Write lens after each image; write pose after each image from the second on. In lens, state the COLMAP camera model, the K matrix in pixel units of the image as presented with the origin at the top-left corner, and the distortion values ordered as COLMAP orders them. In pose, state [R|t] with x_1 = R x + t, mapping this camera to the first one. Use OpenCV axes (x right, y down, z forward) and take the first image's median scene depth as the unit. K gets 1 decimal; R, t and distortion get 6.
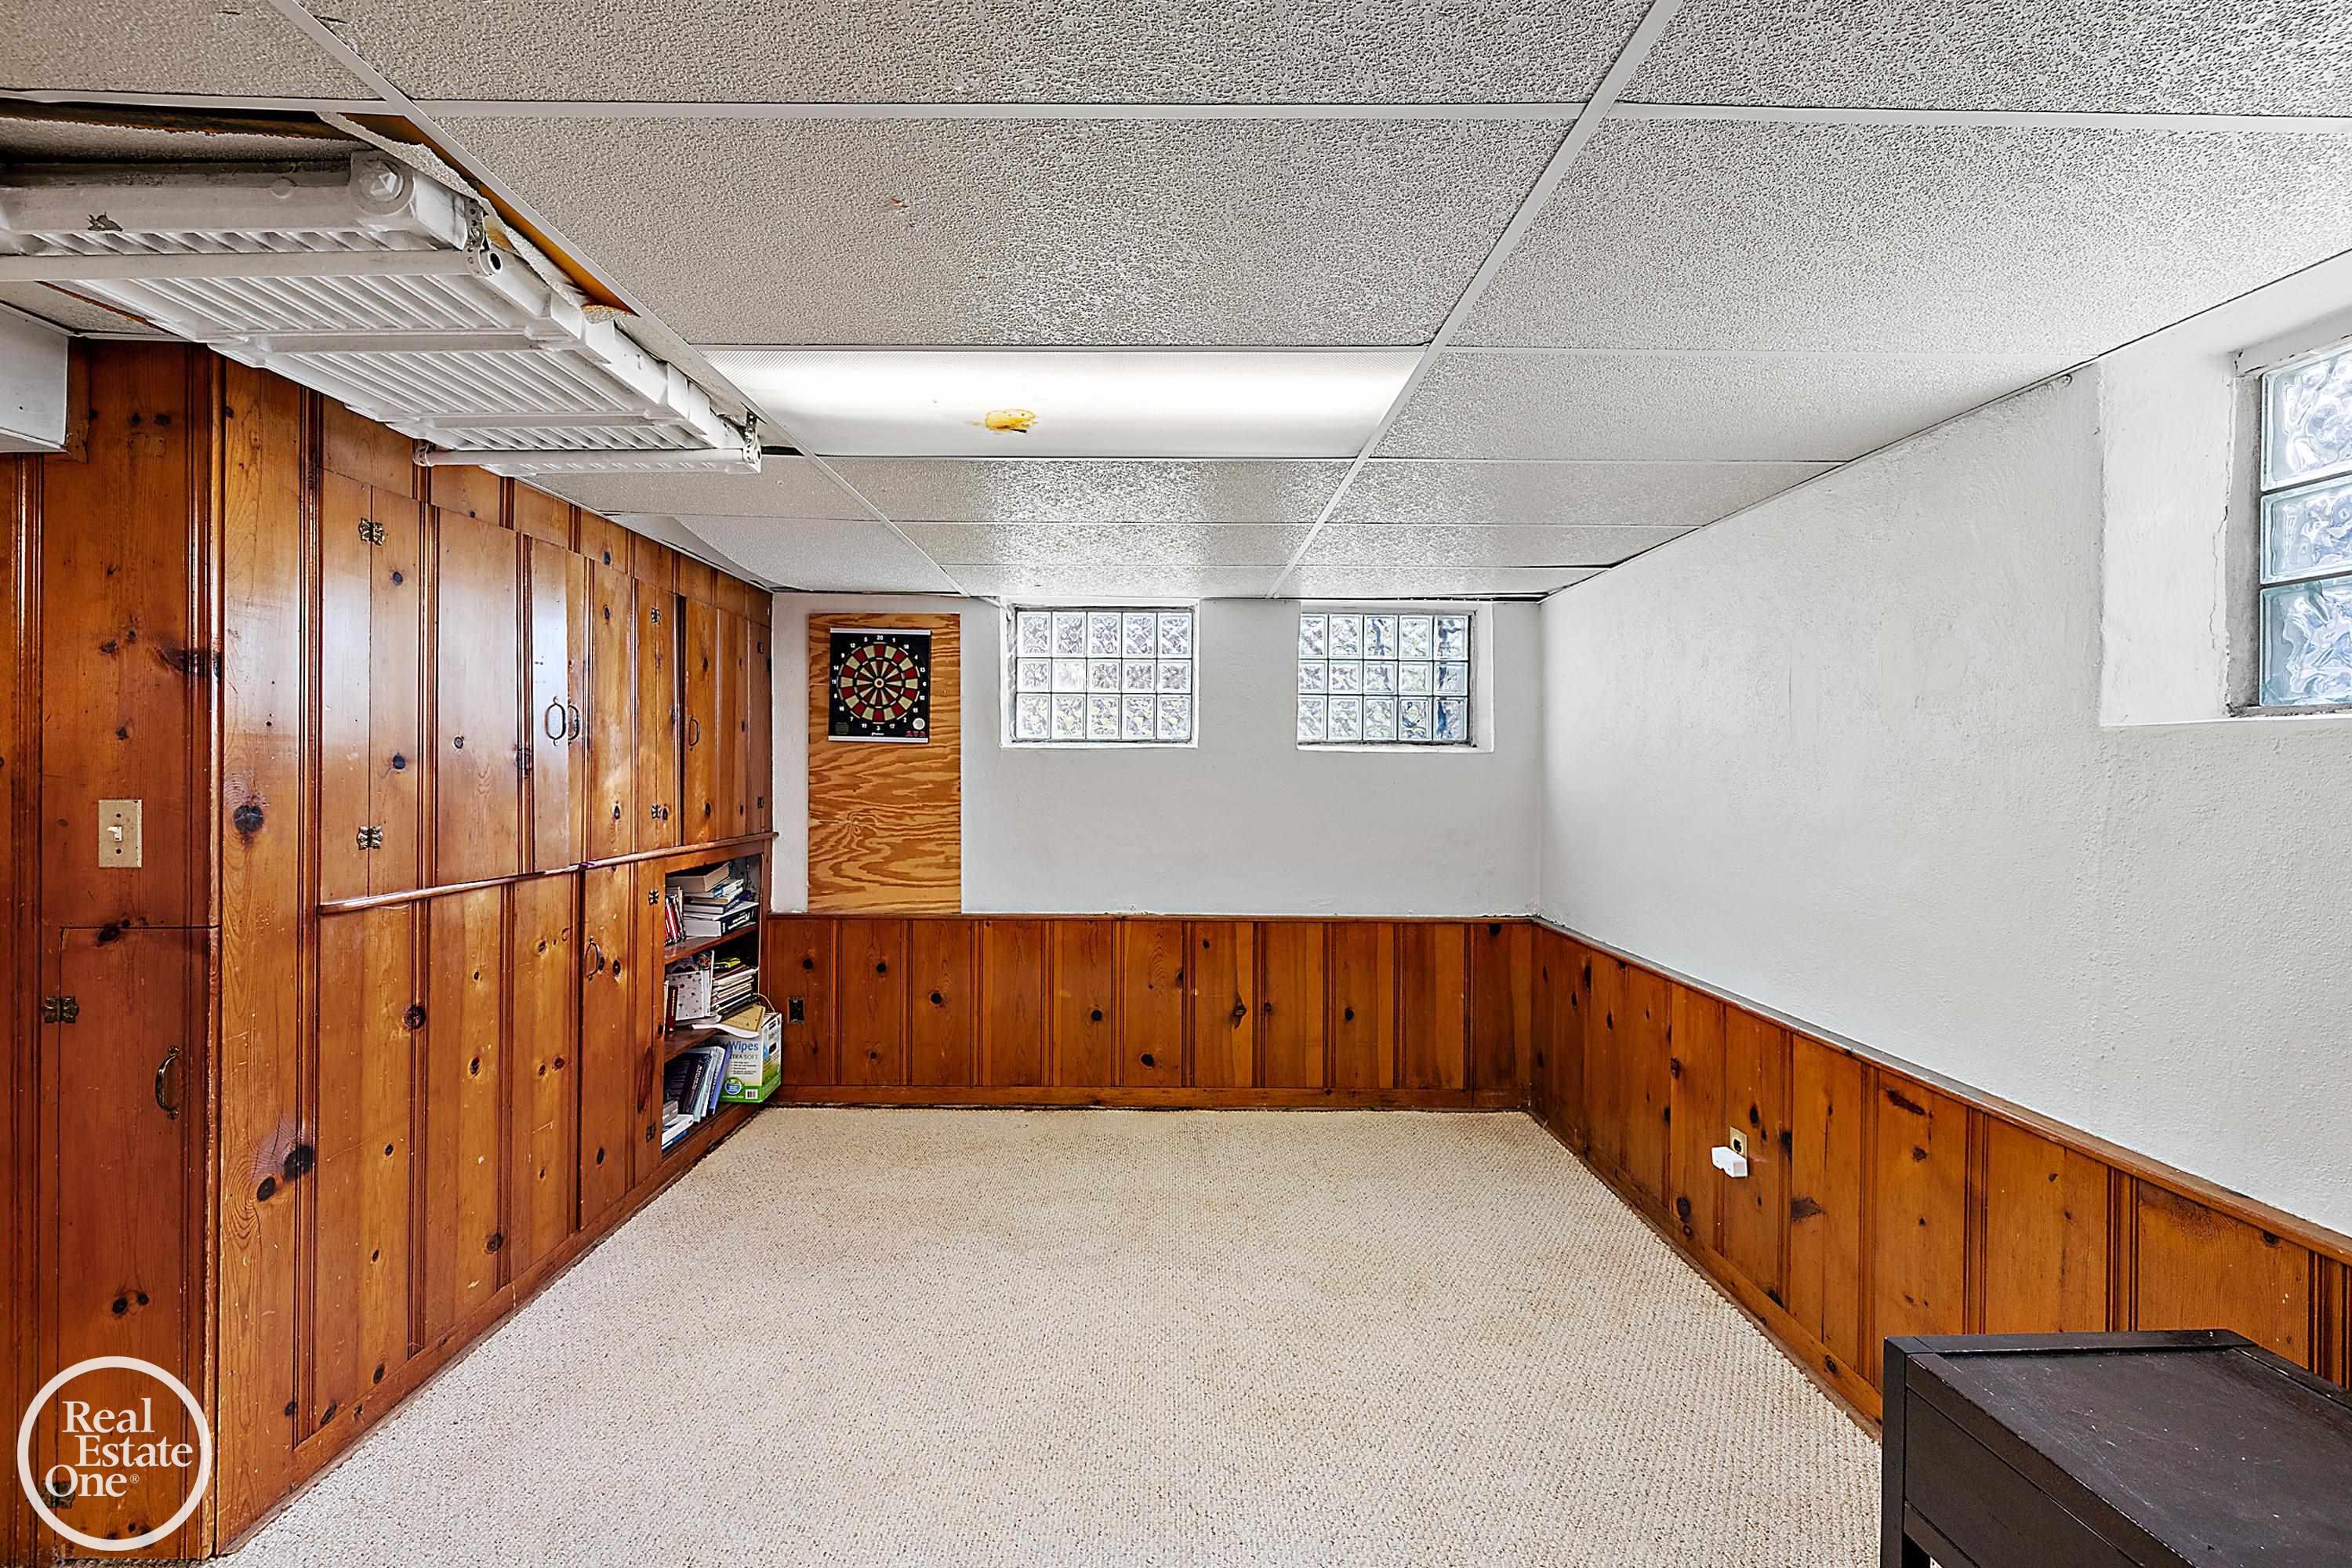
lens RADIAL K [[1004.5, 0, 1161.3], [0, 1004.5, 776.5], [0, 0, 1]] dist [0.000015, 0.000289]
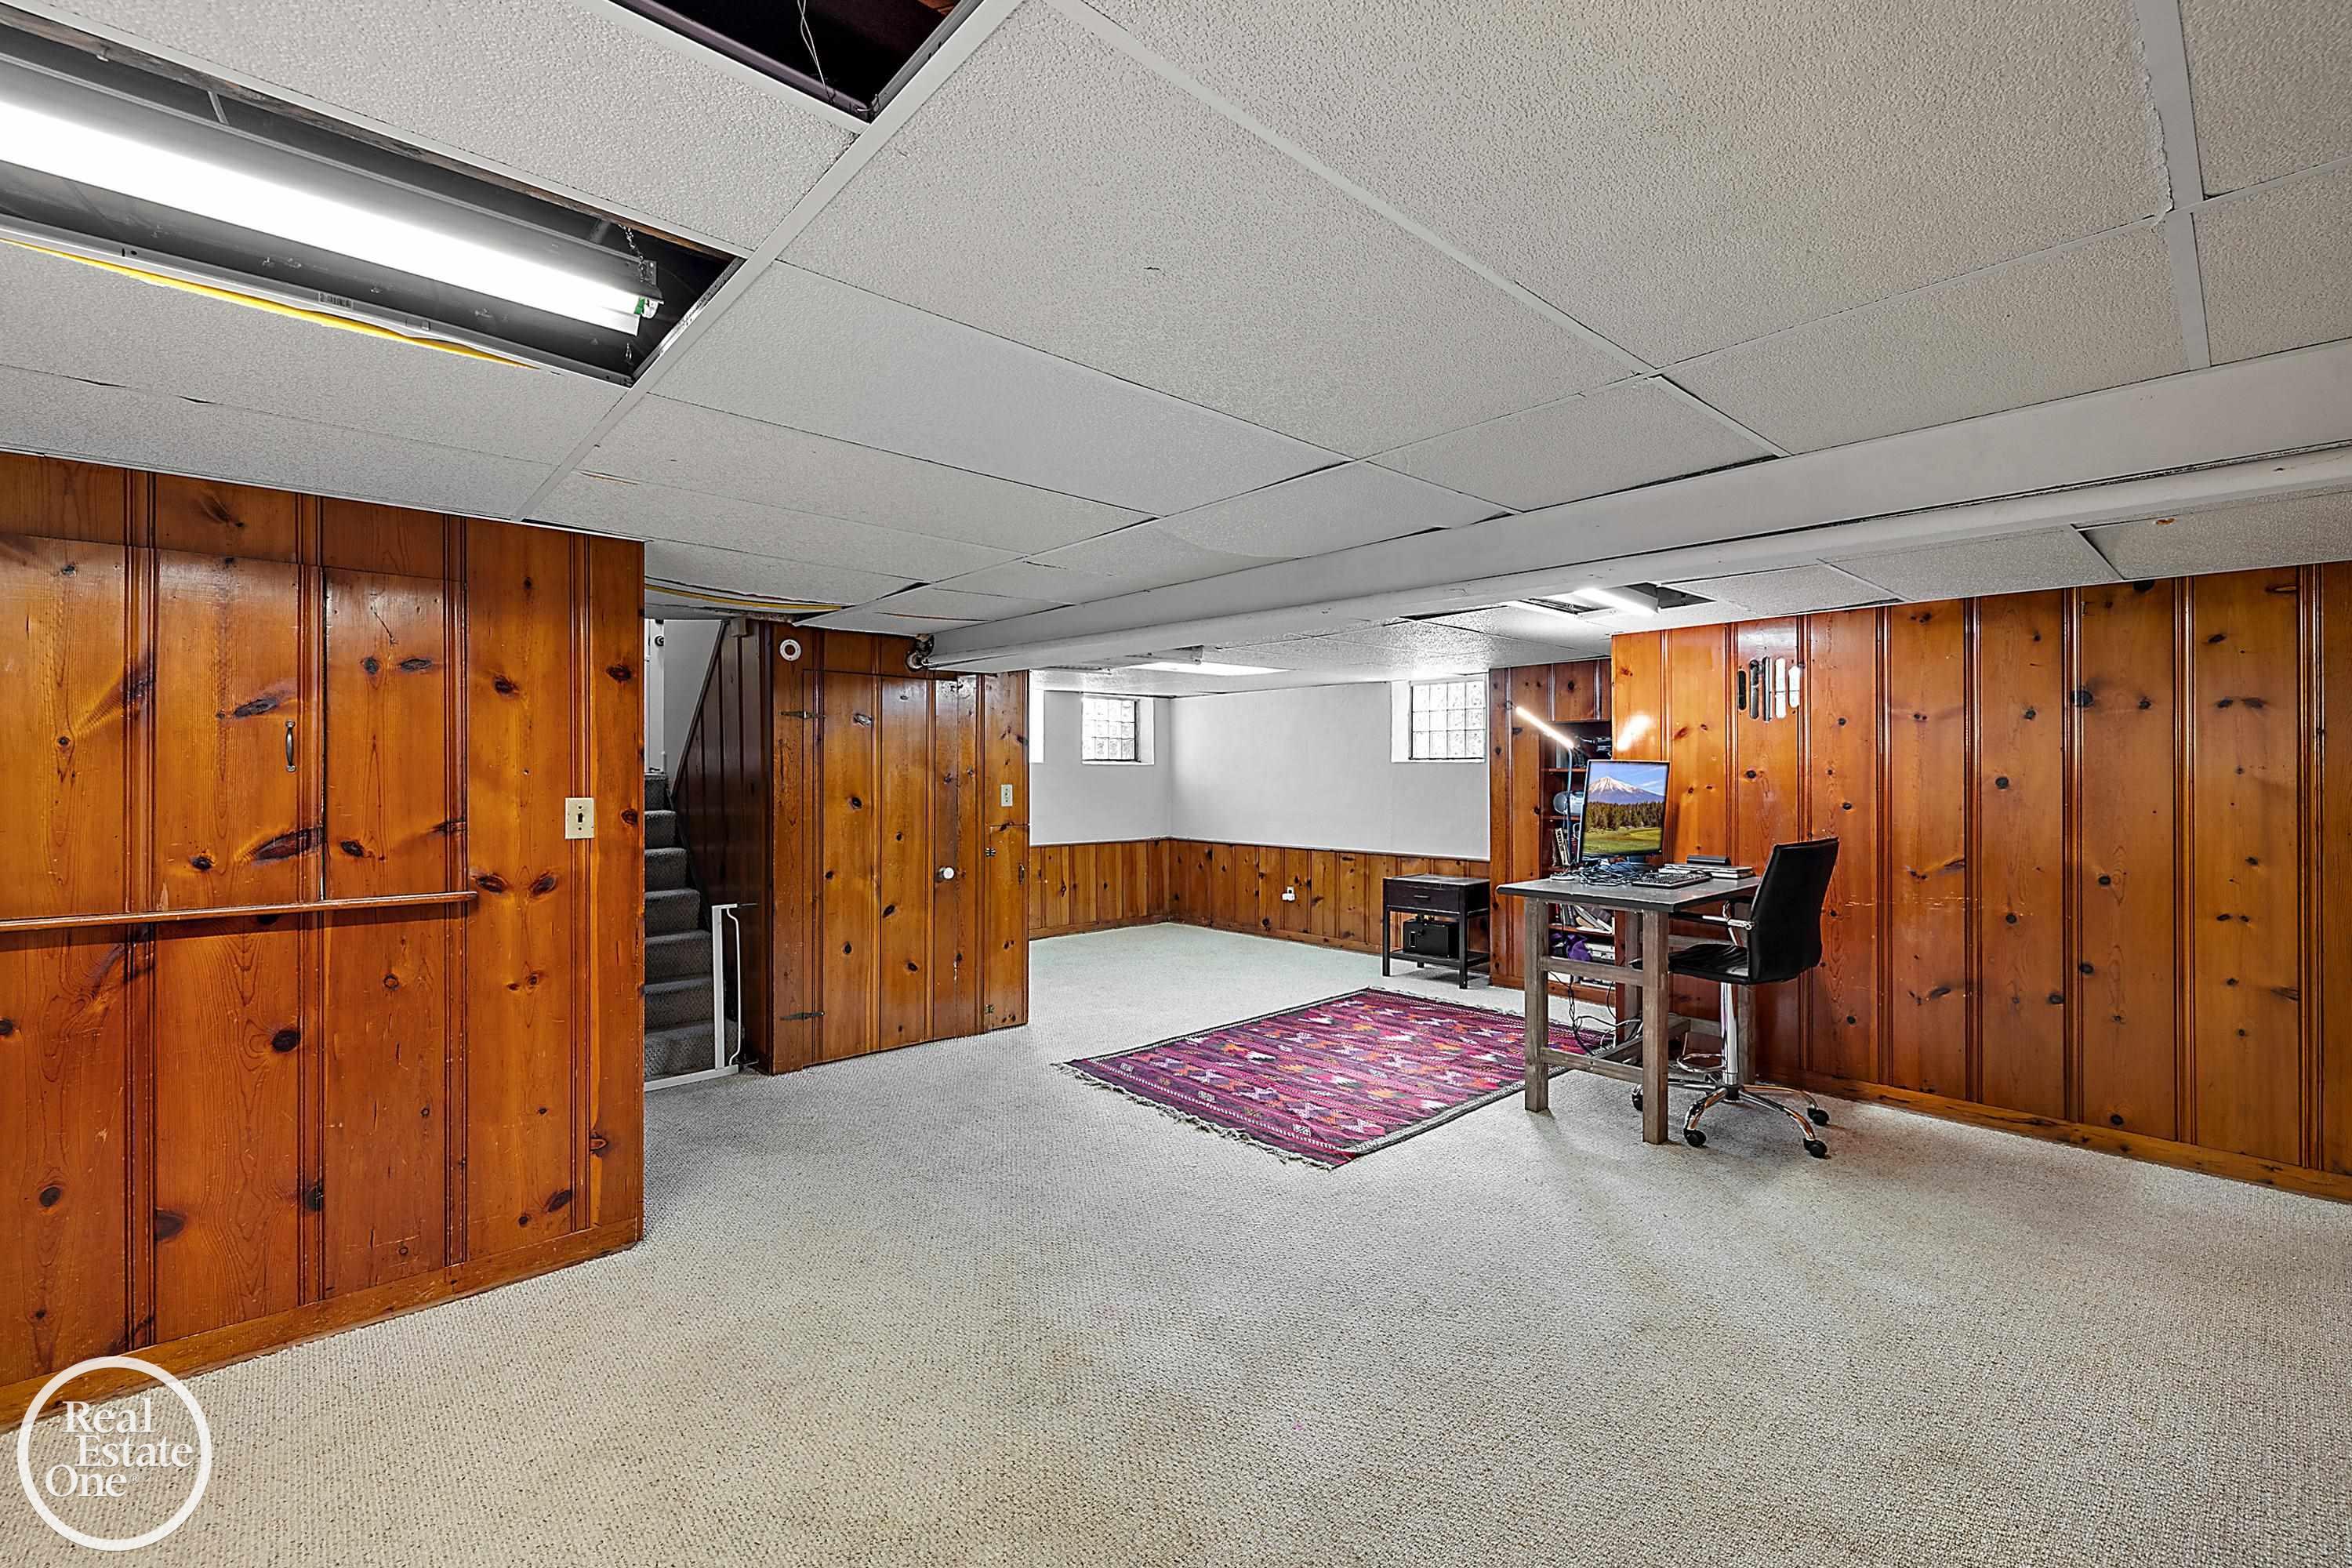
lens RADIAL K [[1004.5, 0, 1161.3], [0, 1004.5, 776.5], [0, 0, 1]] dist [0.000015, 0.000289]
pose [[0.746852, -0.008026, 0.664941, -1.584691], [0.006254, 0.999968, 0.005047, -0.007766], [-0.664960, 0.000389, 0.746879, -0.939122]]
